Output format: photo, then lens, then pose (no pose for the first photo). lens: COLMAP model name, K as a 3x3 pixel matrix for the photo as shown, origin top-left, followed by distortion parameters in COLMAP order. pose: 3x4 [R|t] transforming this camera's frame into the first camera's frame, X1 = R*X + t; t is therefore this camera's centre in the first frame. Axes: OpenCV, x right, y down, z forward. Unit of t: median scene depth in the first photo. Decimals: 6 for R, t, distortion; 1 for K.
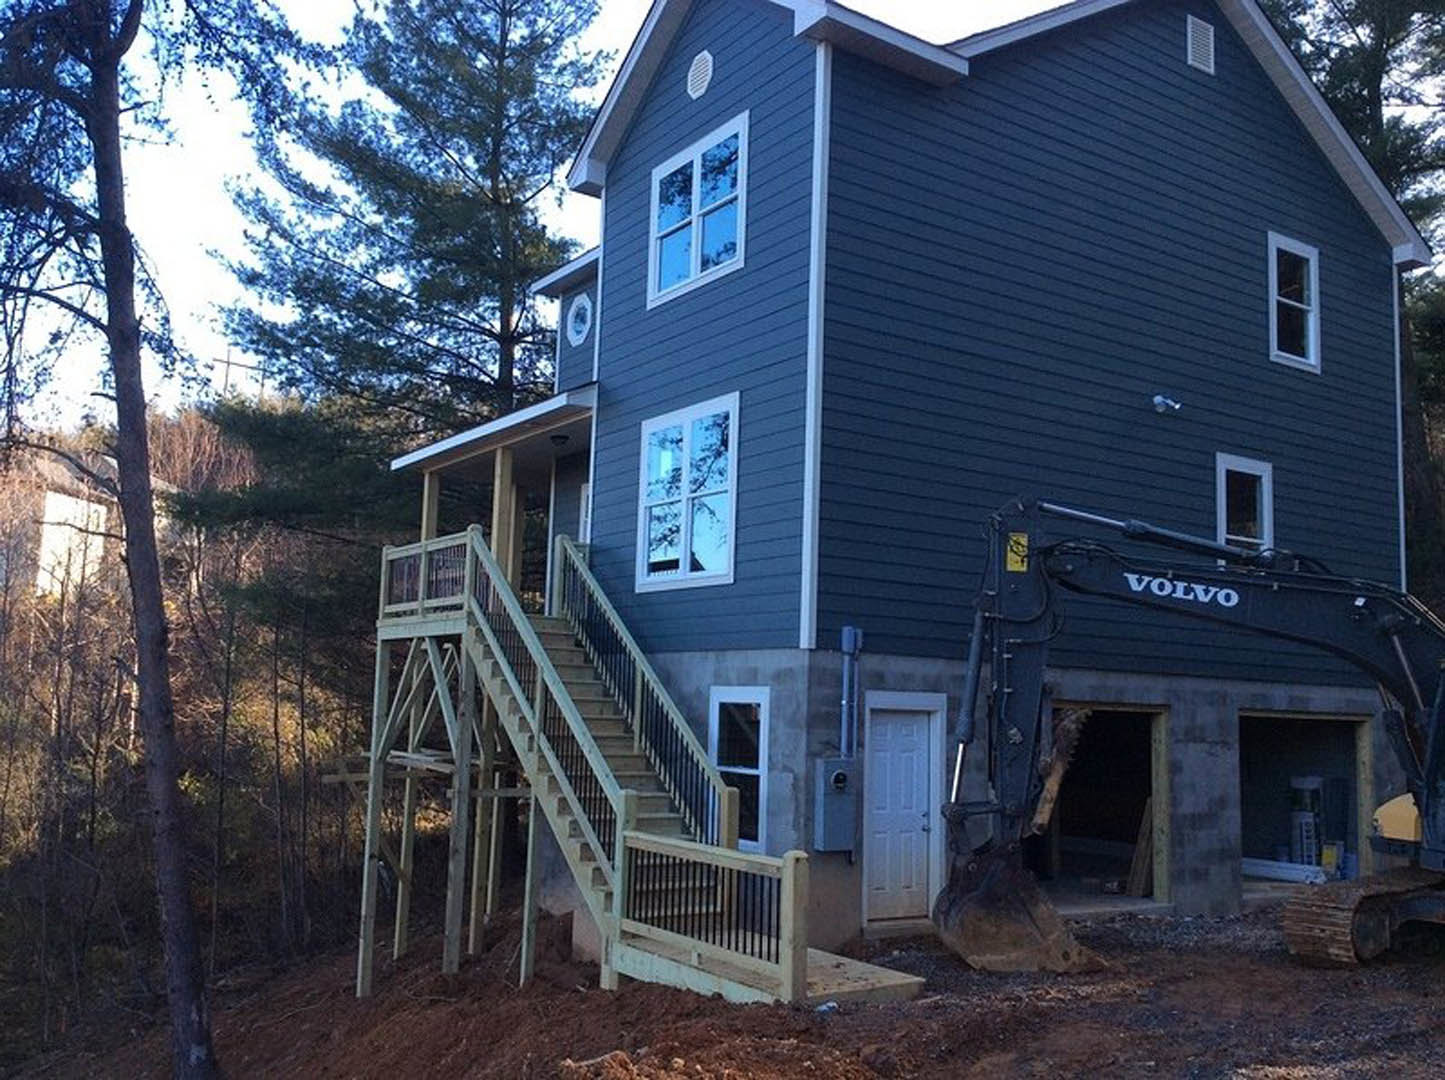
lens RADIAL K [[1301.7, 0, 711.0], [0, 1301.7, 543.6], [0, 0, 1]] dist [0.051612, -0.036623]
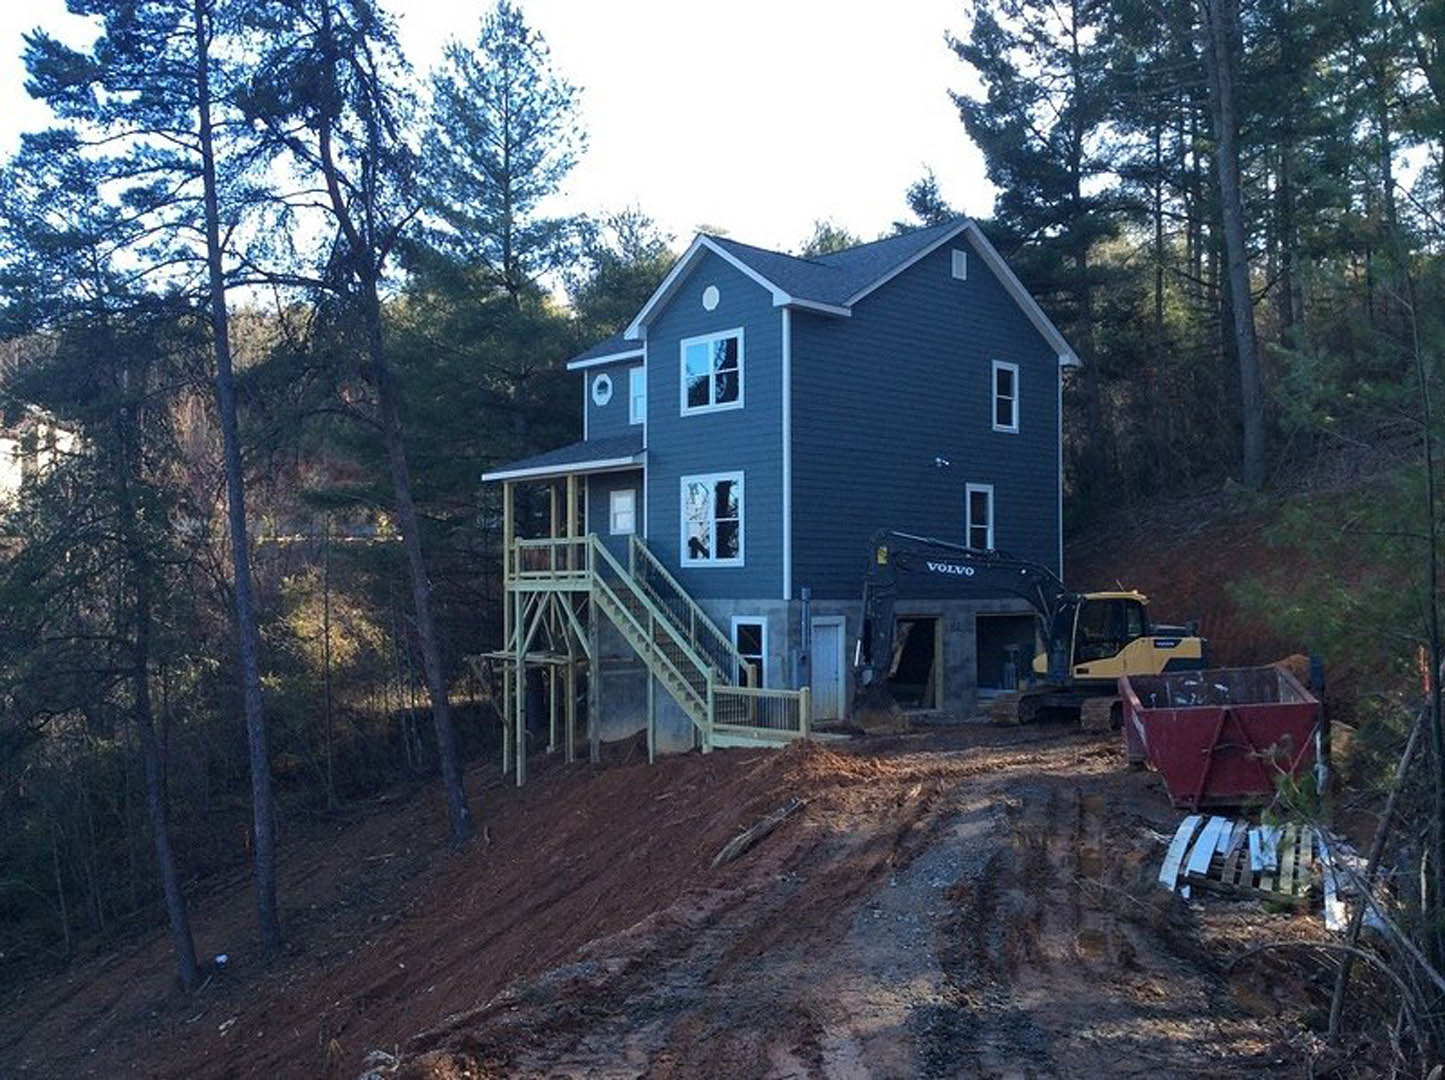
lens RADIAL K [[1301.7, 0, 728.0], [0, 1301.7, 540.1], [0, 0, 1]] dist [0.051612, -0.036623]
pose [[0.983005, -0.029295, 0.181226, -0.387062], [0.012528, 0.995589, 0.092977, -0.206923], [-0.183151, -0.089127, 0.979036, -1.027844]]
